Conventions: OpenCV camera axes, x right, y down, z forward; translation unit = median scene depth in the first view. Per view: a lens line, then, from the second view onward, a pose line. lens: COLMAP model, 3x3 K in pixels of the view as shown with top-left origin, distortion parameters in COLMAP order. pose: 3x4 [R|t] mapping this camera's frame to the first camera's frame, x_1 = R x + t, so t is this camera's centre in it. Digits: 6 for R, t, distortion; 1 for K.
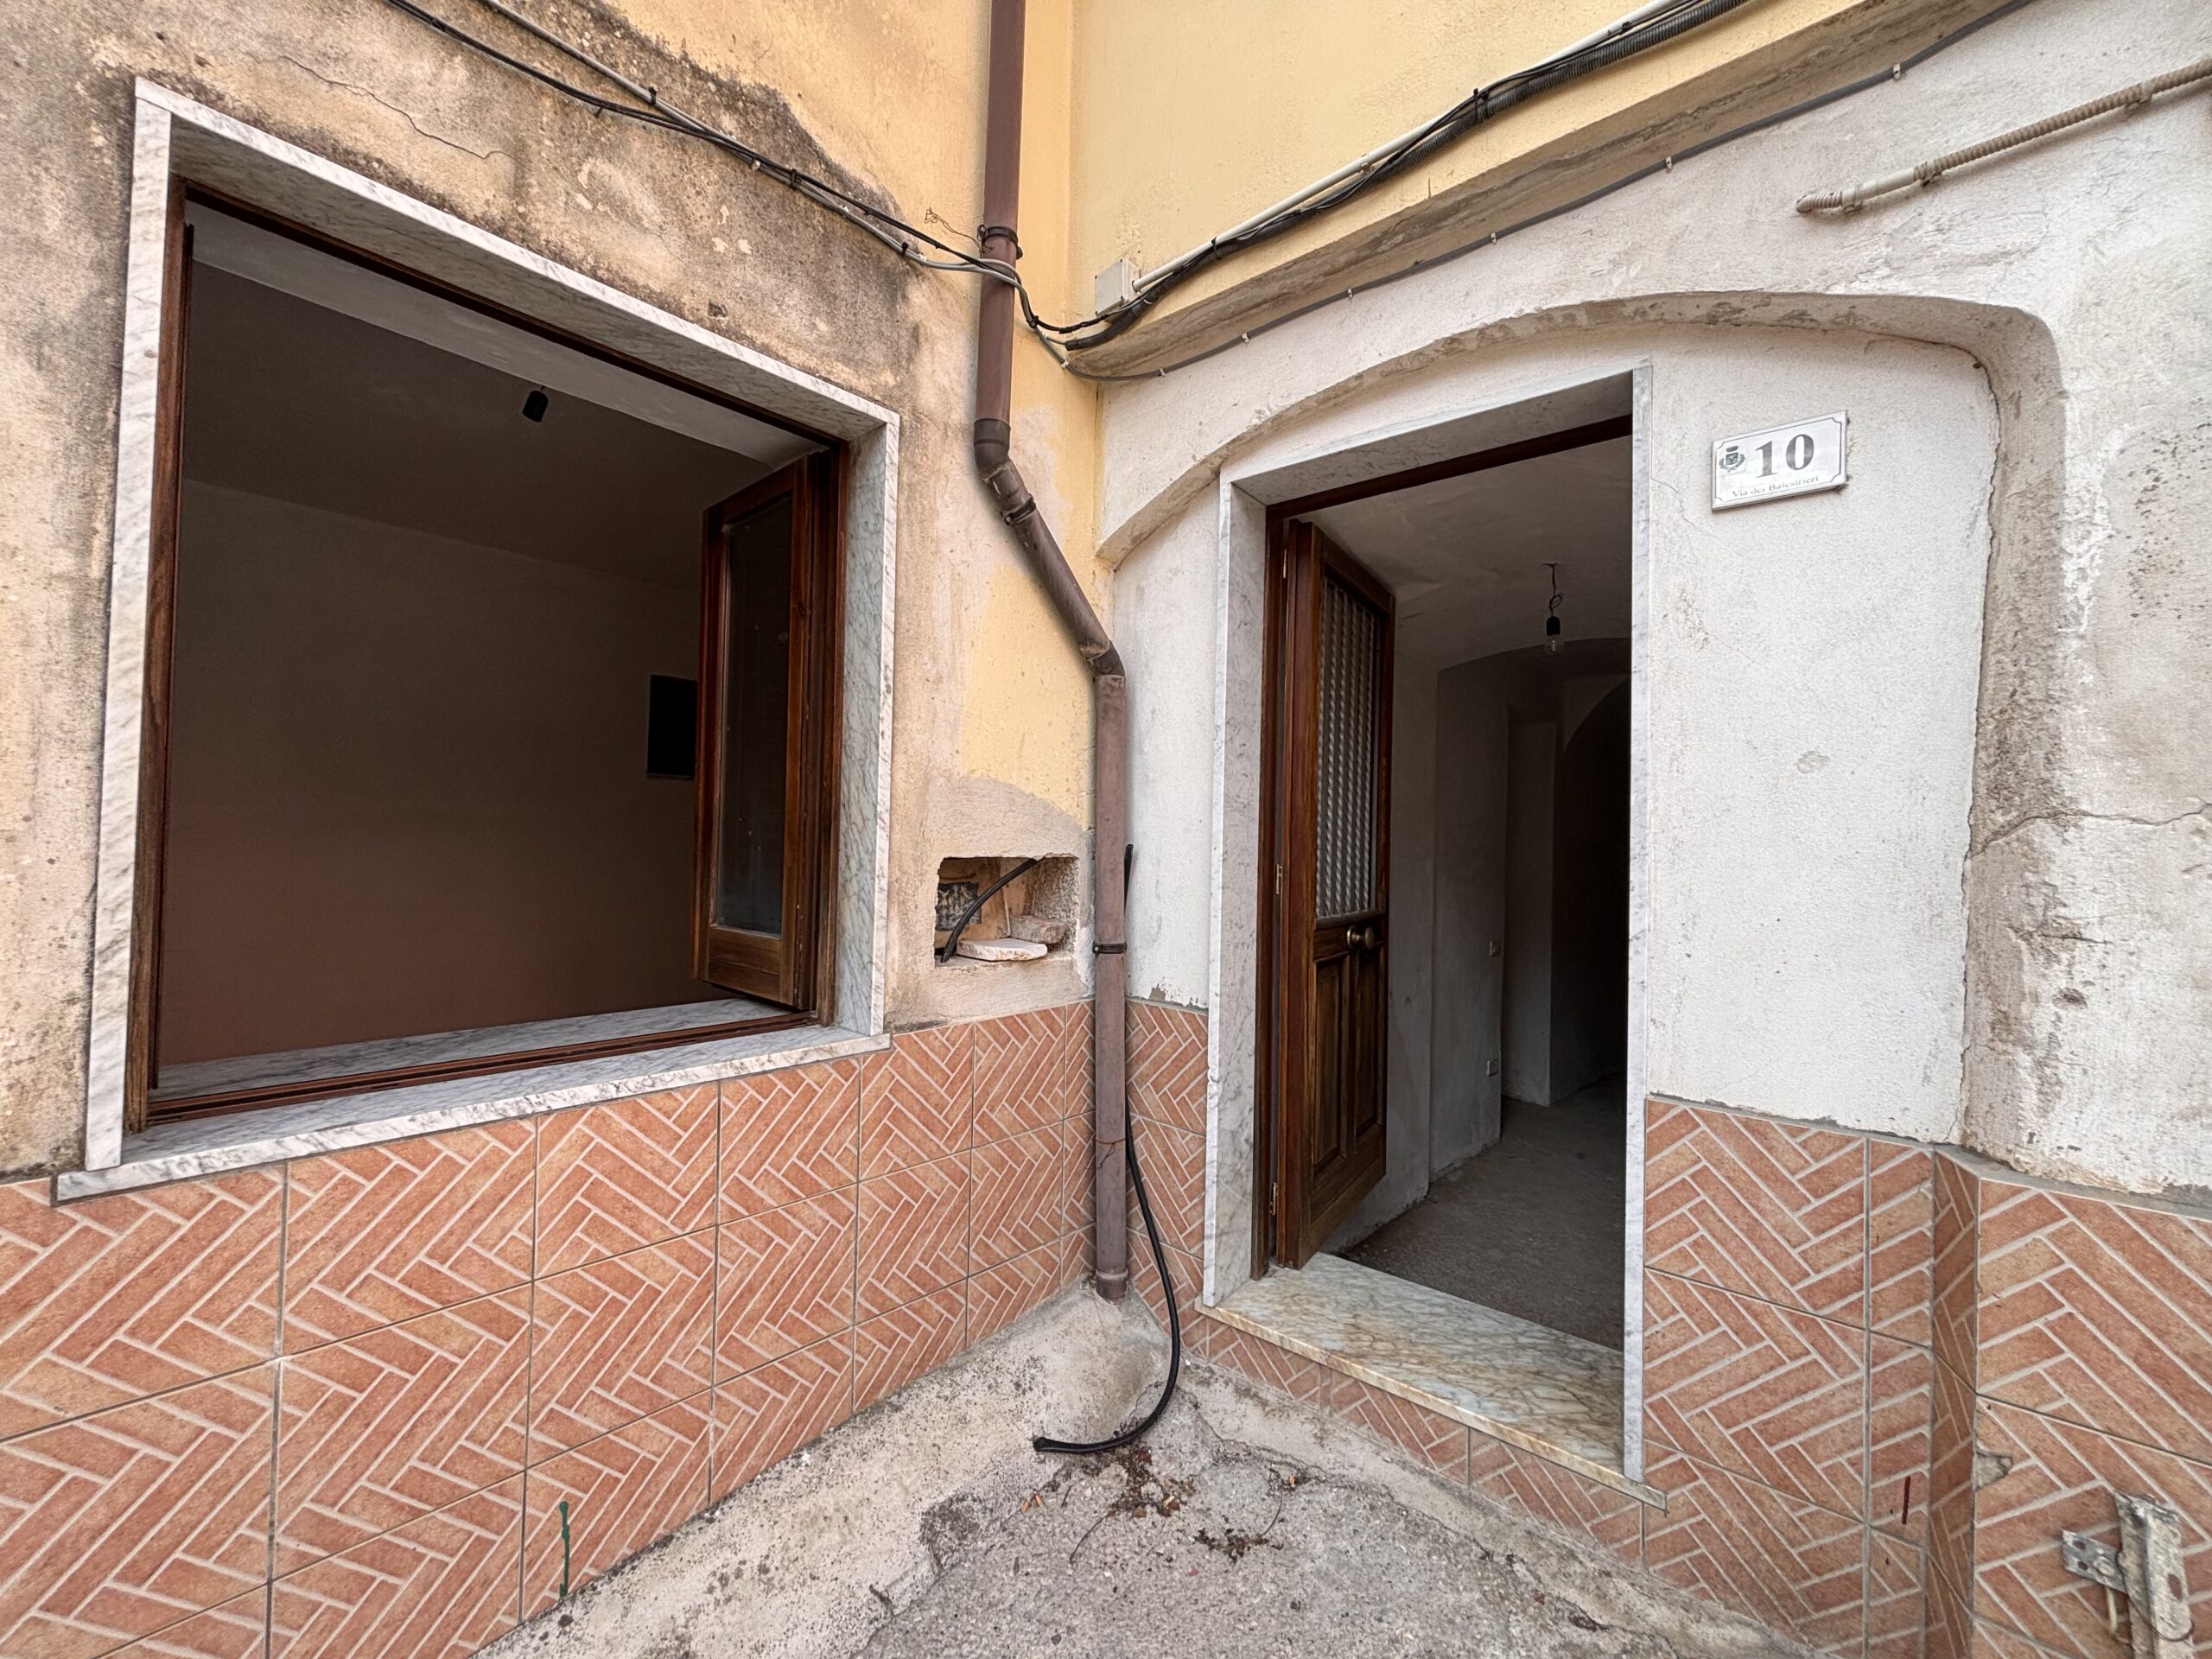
lens RADIAL K [[891.3, 0, 1105.5], [0, 891.3, 829.2], [0, 0, 1]] dist [-0.003412, 0.001810]
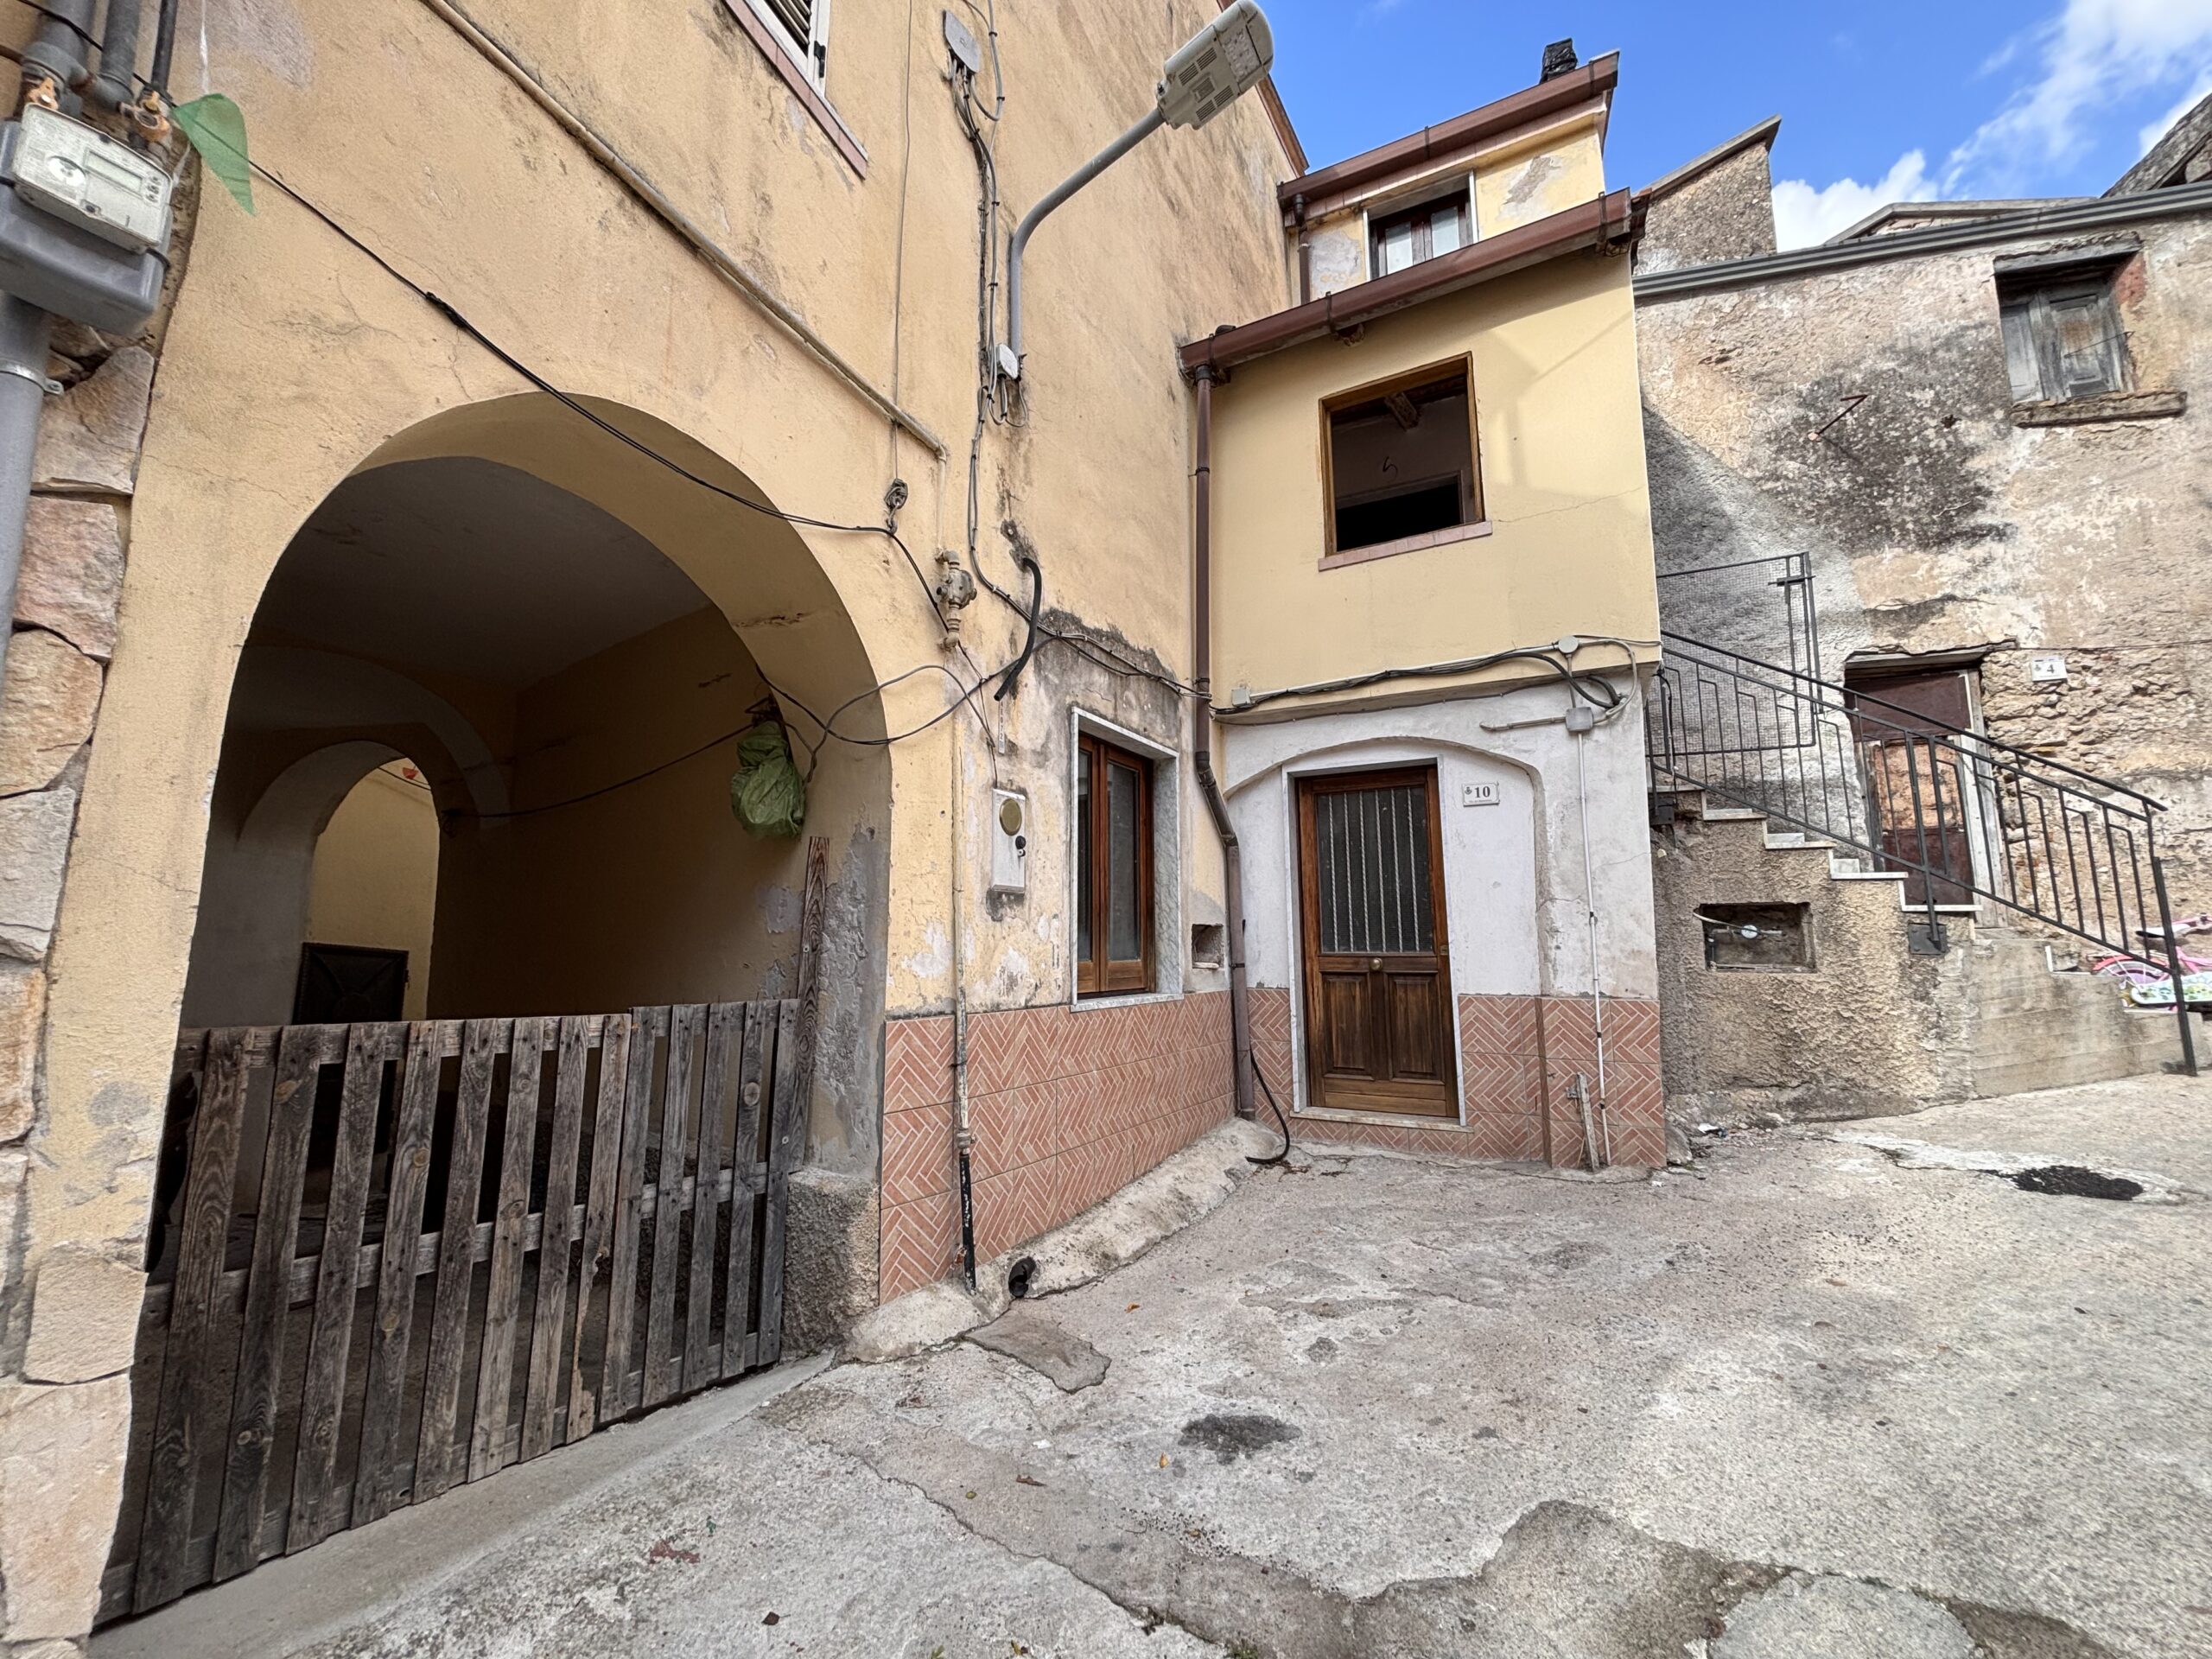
lens RADIAL K [[891.3, 0, 1100.2], [0, 891.3, 821.5], [0, 0, 1]] dist [-0.003412, 0.001810]
pose [[0.979185, 0.003997, 0.202929, -1.074286], [0.022011, 0.991819, -0.125742, 0.060589], [-0.201772, 0.127591, 0.971086, -1.585744]]
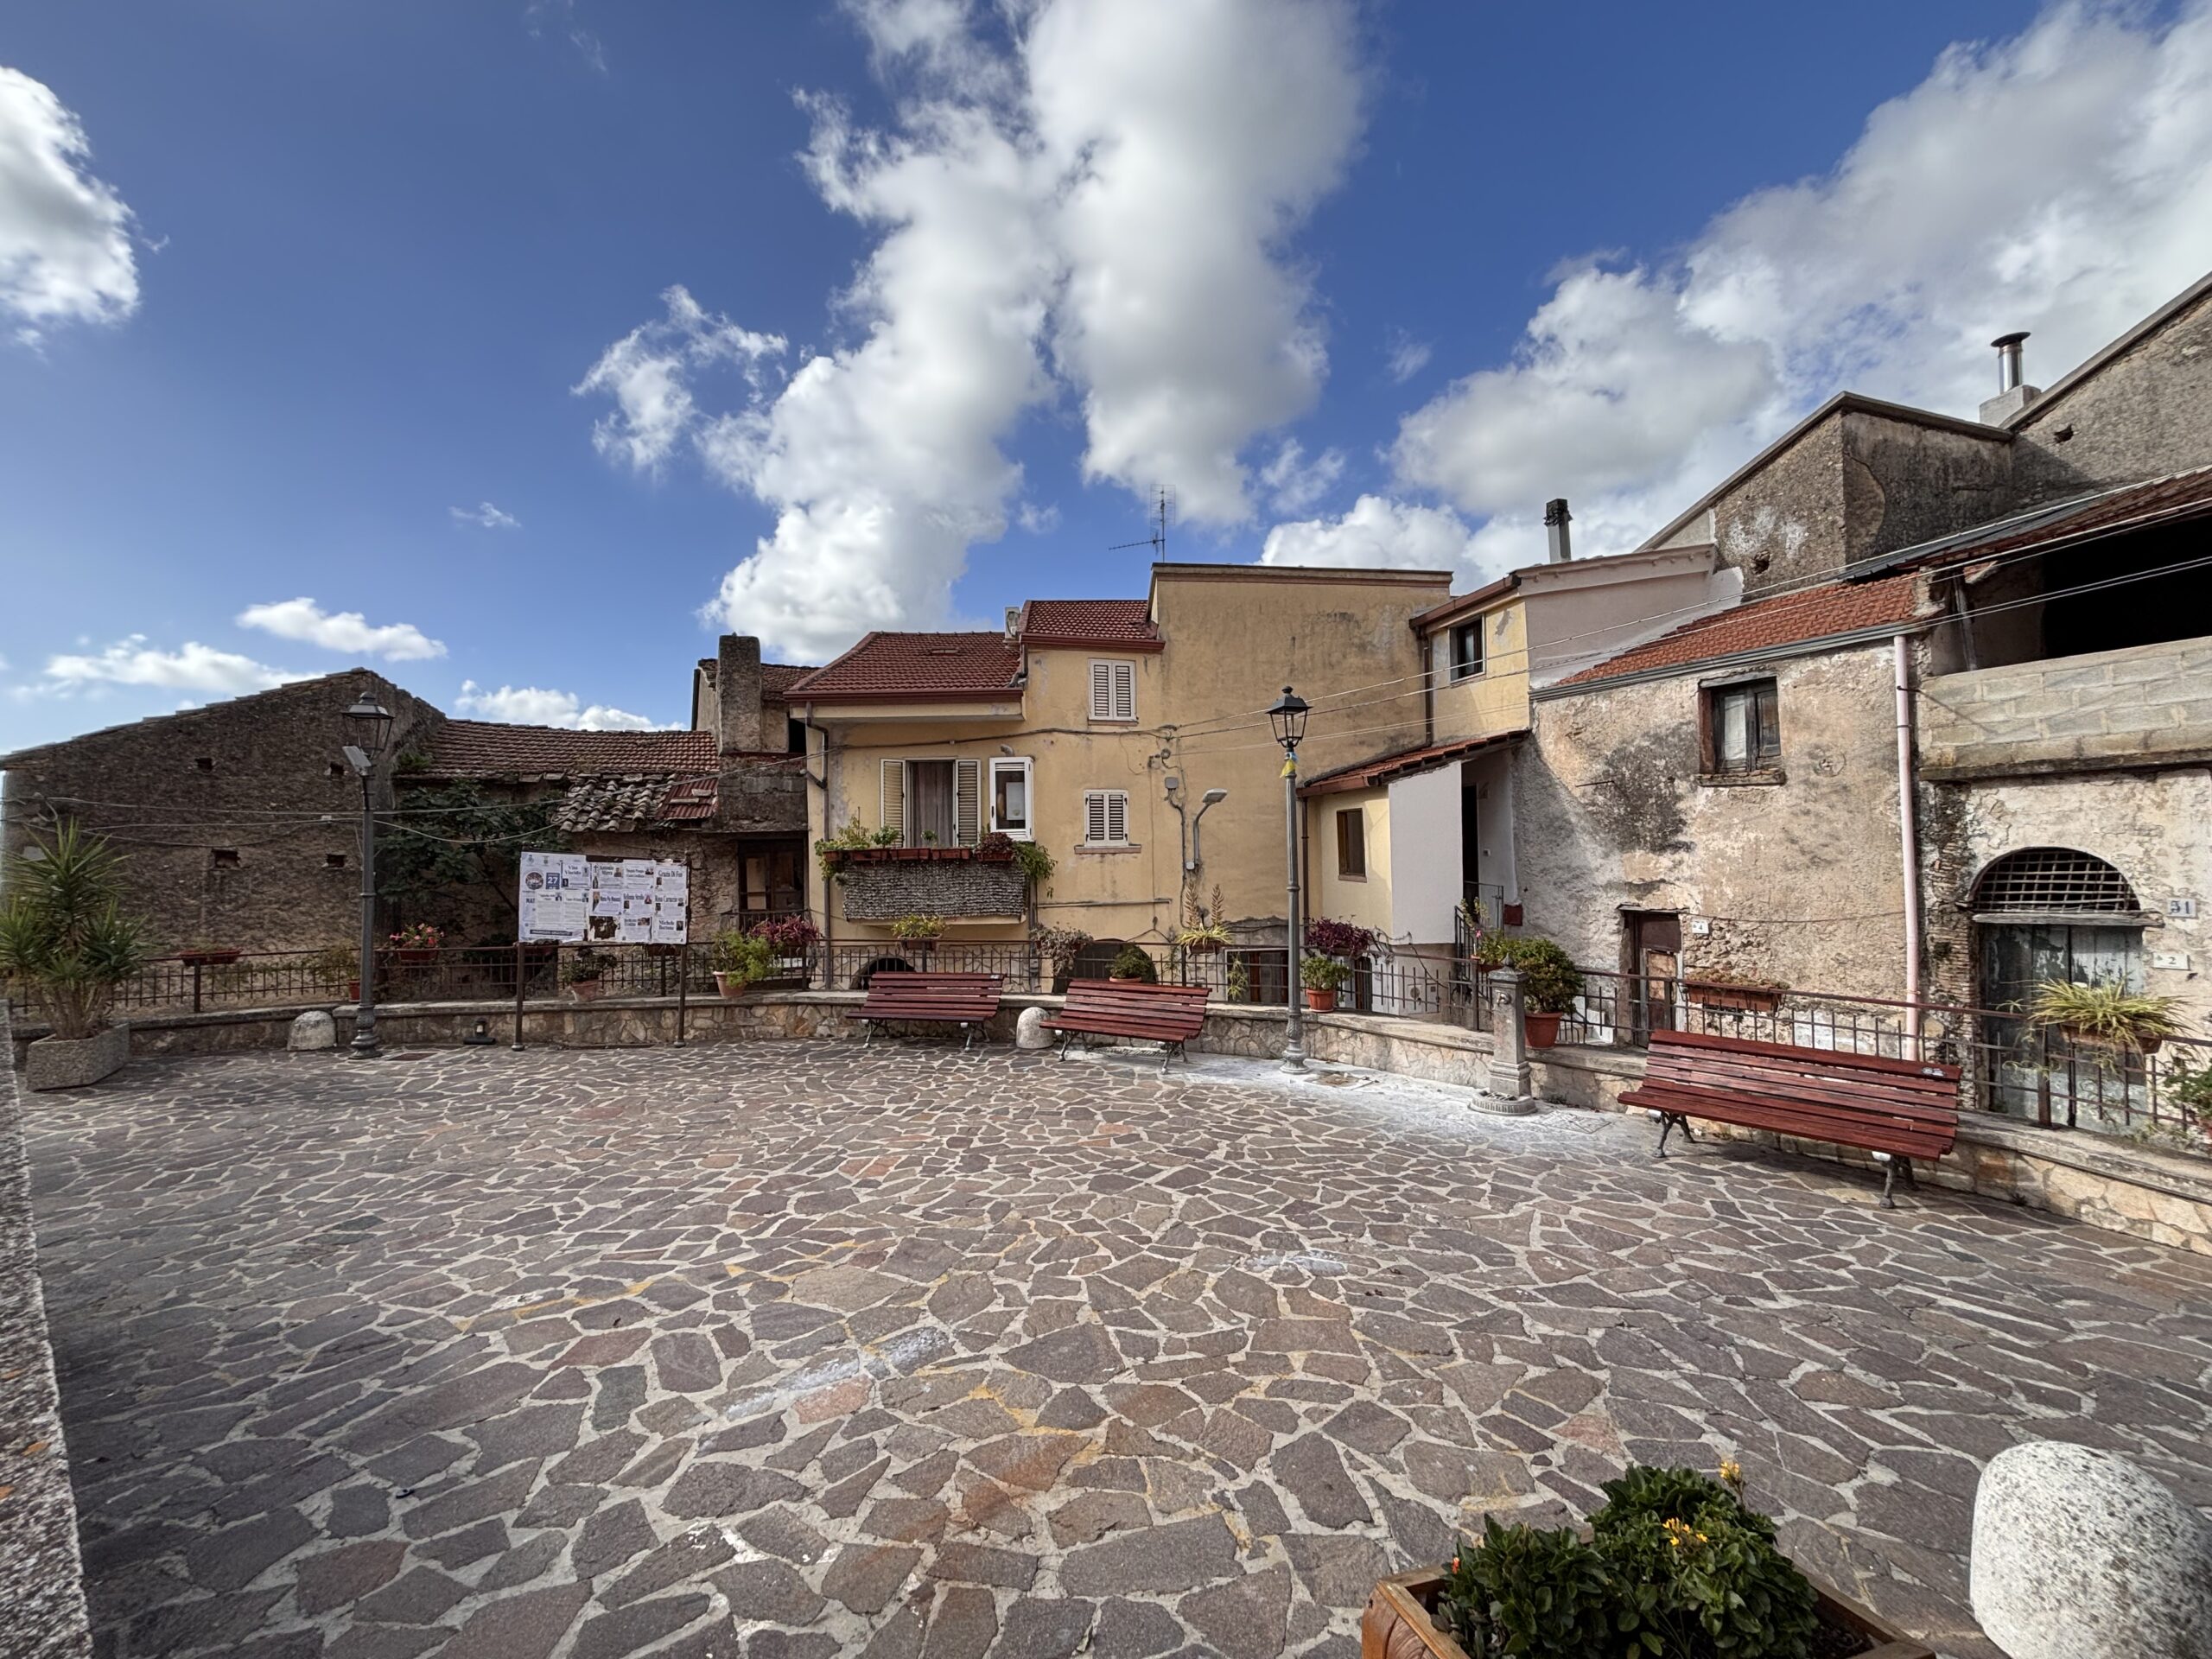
lens RADIAL K [[891.3, 0, 1065.2], [0, 891.3, 811.3], [0, 0, 1]] dist [-0.003412, 0.001810]
pose [[0.755273, -0.064376, -0.652241, 3.574272], [0.042450, 0.997880, -0.049335, -1.450773], [0.654034, 0.009574, 0.756404, -6.455262]]
